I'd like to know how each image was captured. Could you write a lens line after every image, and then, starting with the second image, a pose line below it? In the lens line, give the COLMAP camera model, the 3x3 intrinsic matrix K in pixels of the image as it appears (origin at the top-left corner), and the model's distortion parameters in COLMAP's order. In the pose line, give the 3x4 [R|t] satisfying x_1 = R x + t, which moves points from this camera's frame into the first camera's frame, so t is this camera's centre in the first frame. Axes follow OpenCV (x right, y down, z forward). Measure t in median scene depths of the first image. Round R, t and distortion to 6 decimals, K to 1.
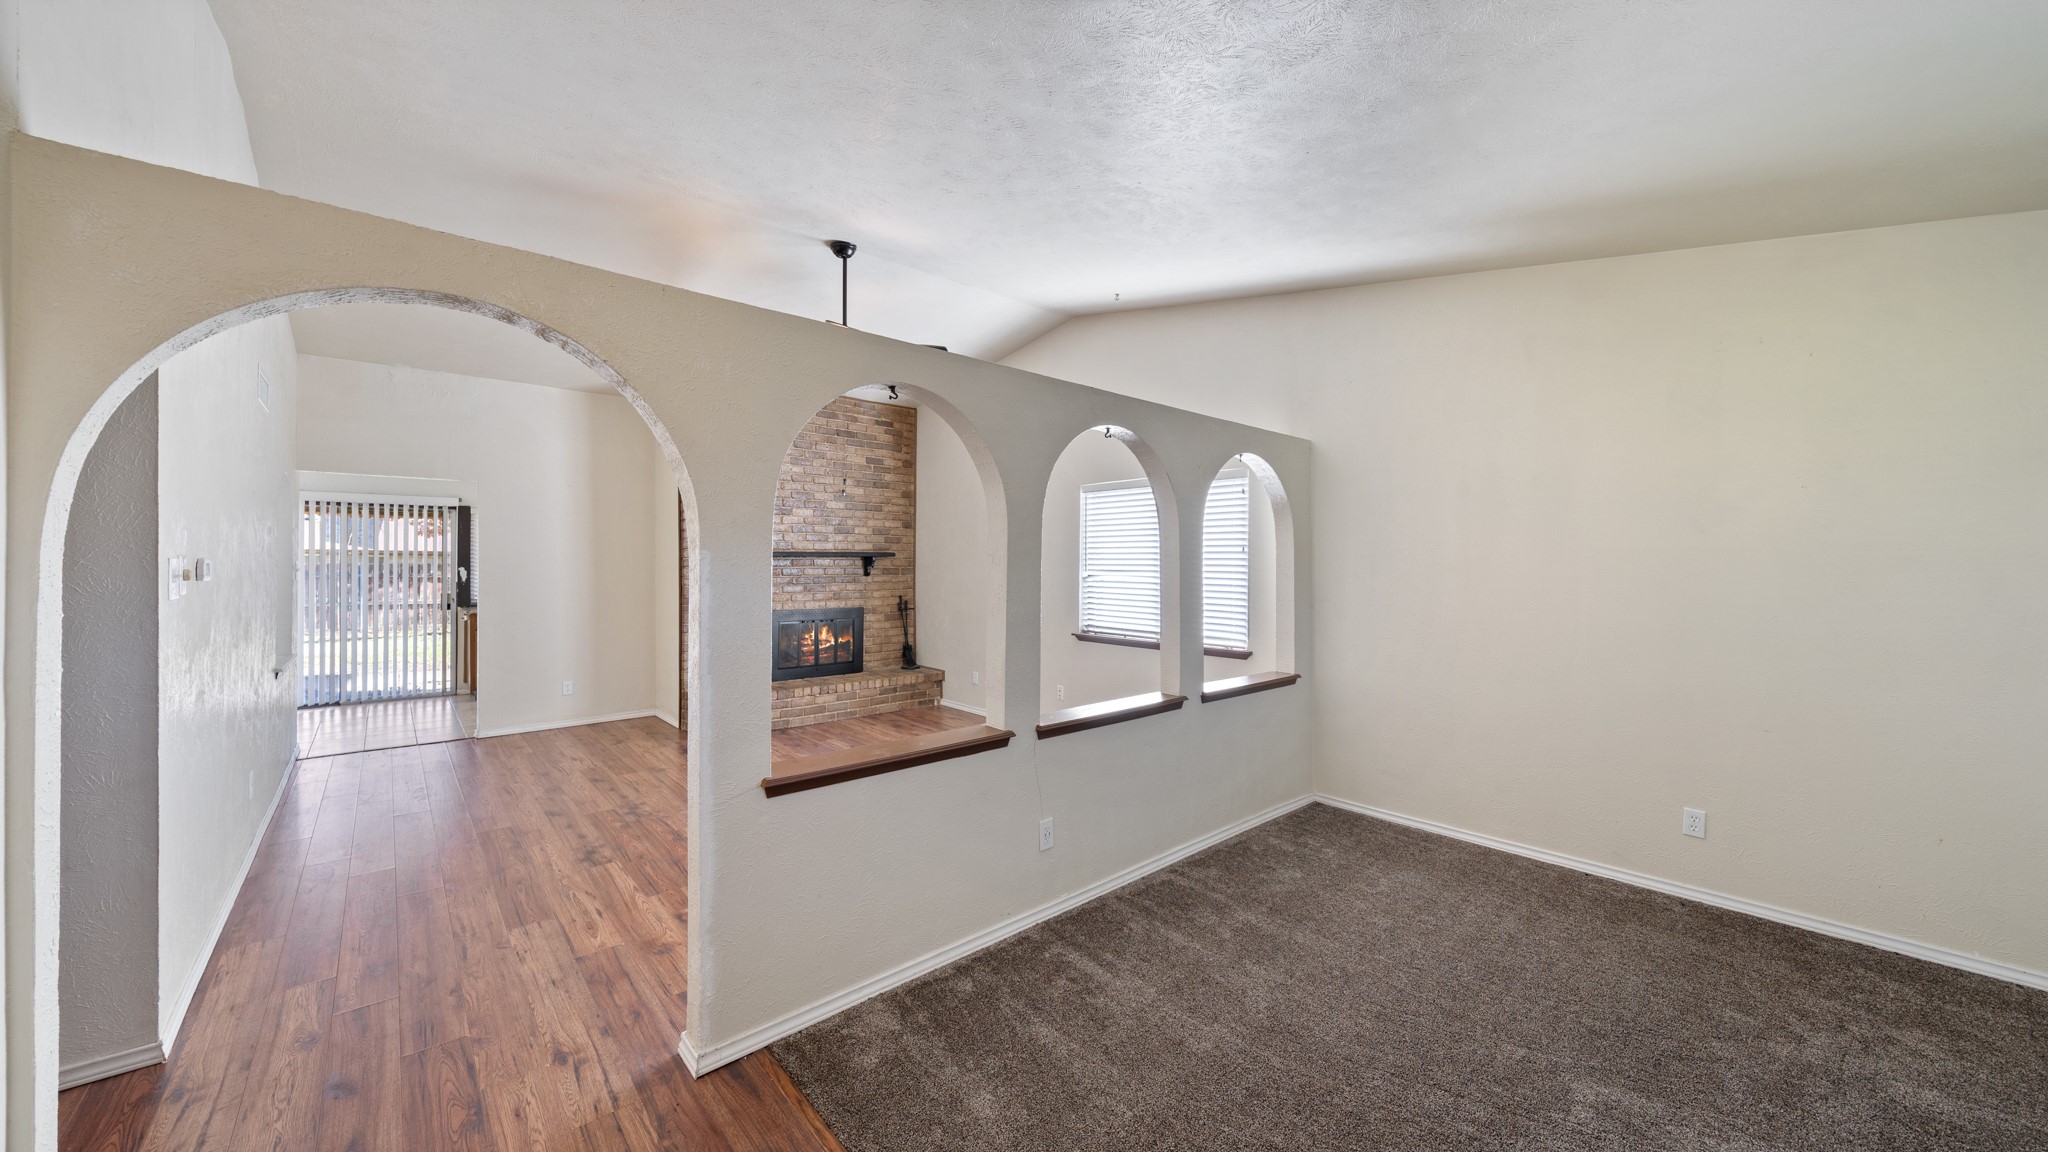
lens RADIAL K [[722.9, 0, 1020.5], [0, 722.9, 545.8], [0, 0, 1]] dist [-0.002876, -0.000307]
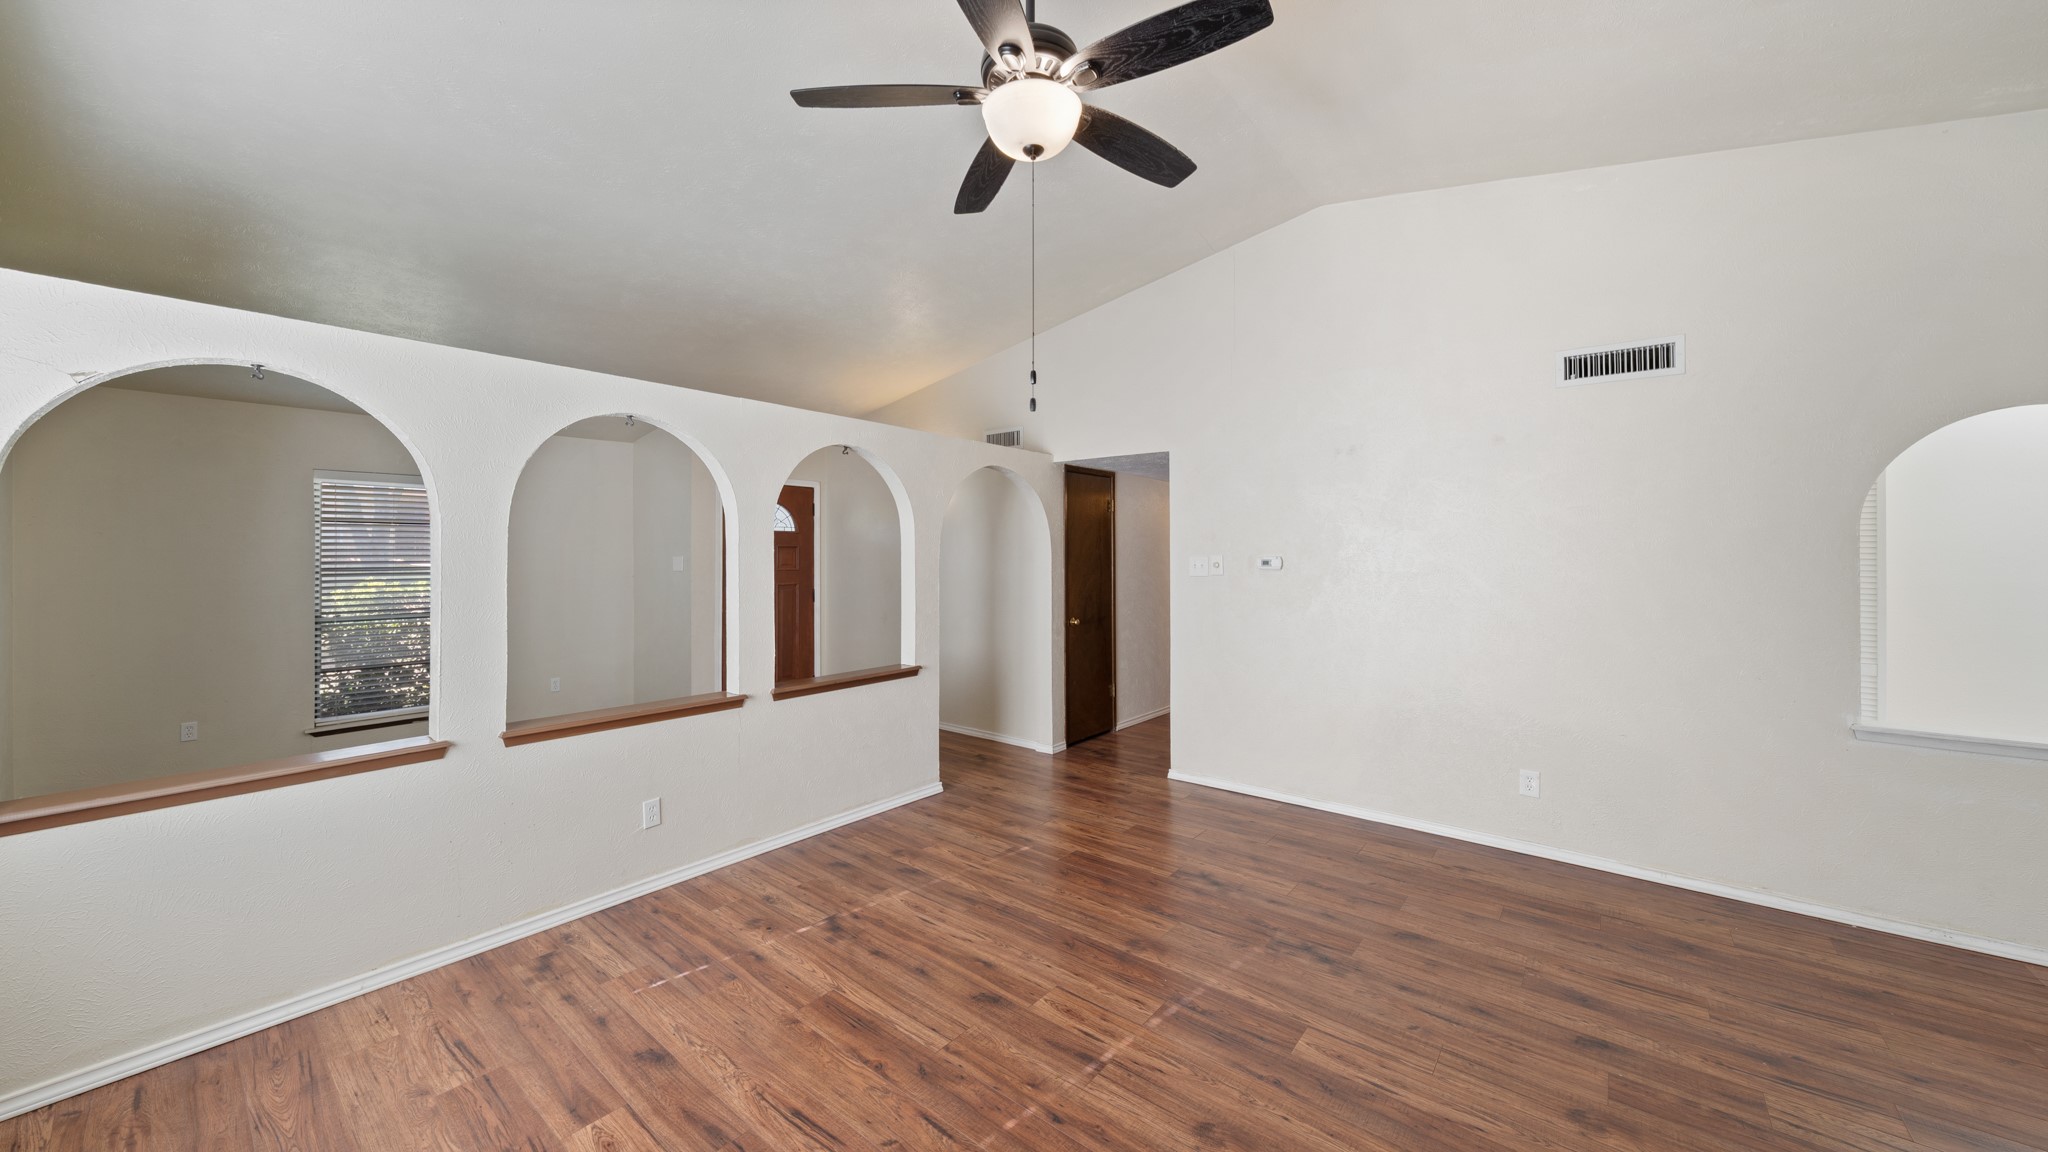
lens RADIAL K [[728.4, 0, 1024.2], [0, 728.4, 530.1], [0, 0, 1]] dist [-0.001072, -0.000048]
pose [[-0.986433, -0.007458, -0.163994, -0.115180], [0.001779, 0.998423, -0.056102, 0.021120], [0.164154, -0.055632, -0.984865, 1.027883]]
